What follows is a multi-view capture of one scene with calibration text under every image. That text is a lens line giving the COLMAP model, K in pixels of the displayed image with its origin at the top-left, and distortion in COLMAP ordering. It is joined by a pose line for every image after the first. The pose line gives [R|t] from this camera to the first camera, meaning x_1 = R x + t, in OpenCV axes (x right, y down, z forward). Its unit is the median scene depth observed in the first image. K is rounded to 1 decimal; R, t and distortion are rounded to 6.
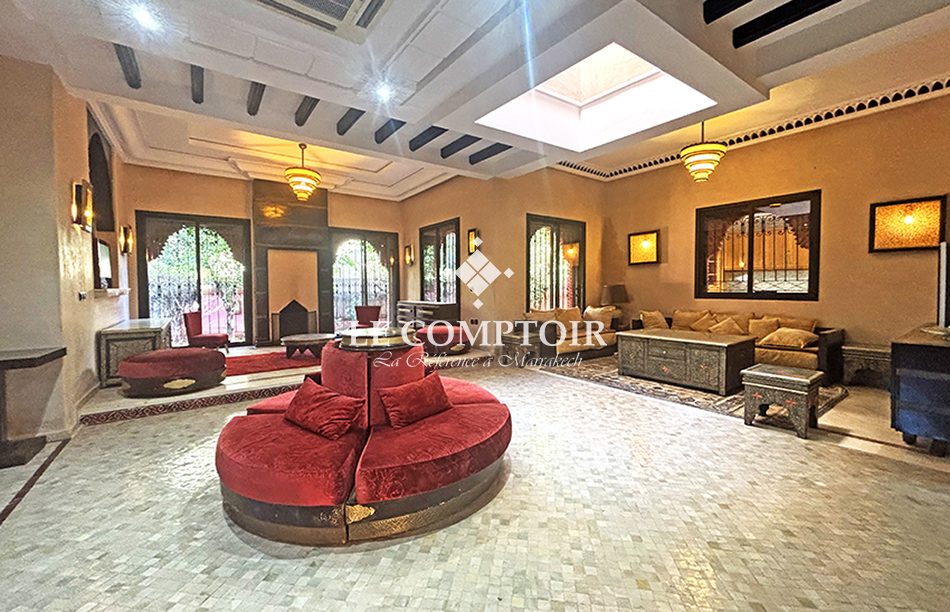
lens RADIAL K [[383.2, 0, 475.0], [0, 383.2, 306.0], [0, 0, 1]] dist [0.001335, 0.000284]
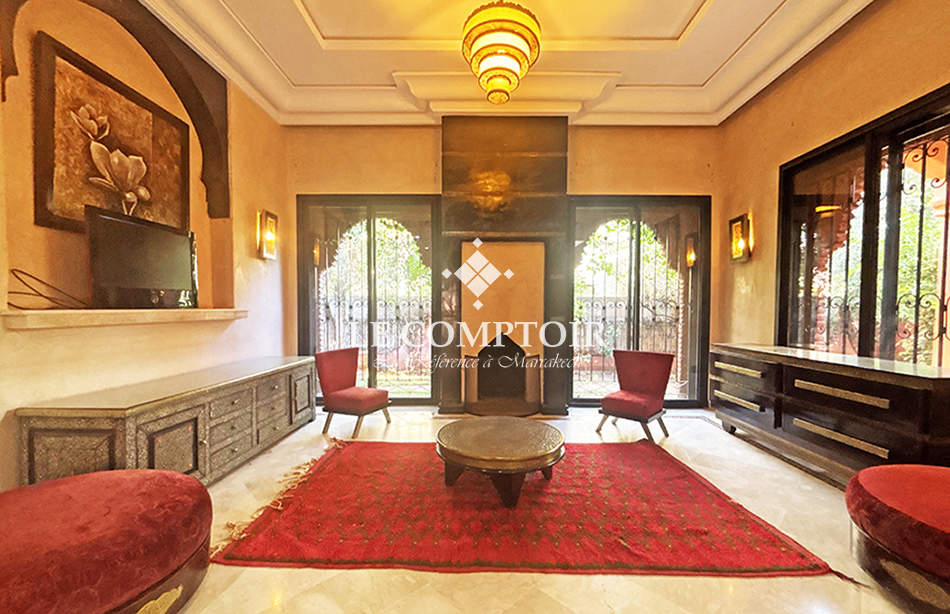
lens RADIAL K [[387.8, 0, 475.7], [0, 387.8, 322.1], [0, 0, 1]] dist [-0.000877, -0.000162]
pose [[0.804876, 0.031859, -0.592588, -0.186802], [-0.039064, 0.999236, 0.000664, -0.030941], [0.592156, 0.022615, 0.805506, 0.572301]]
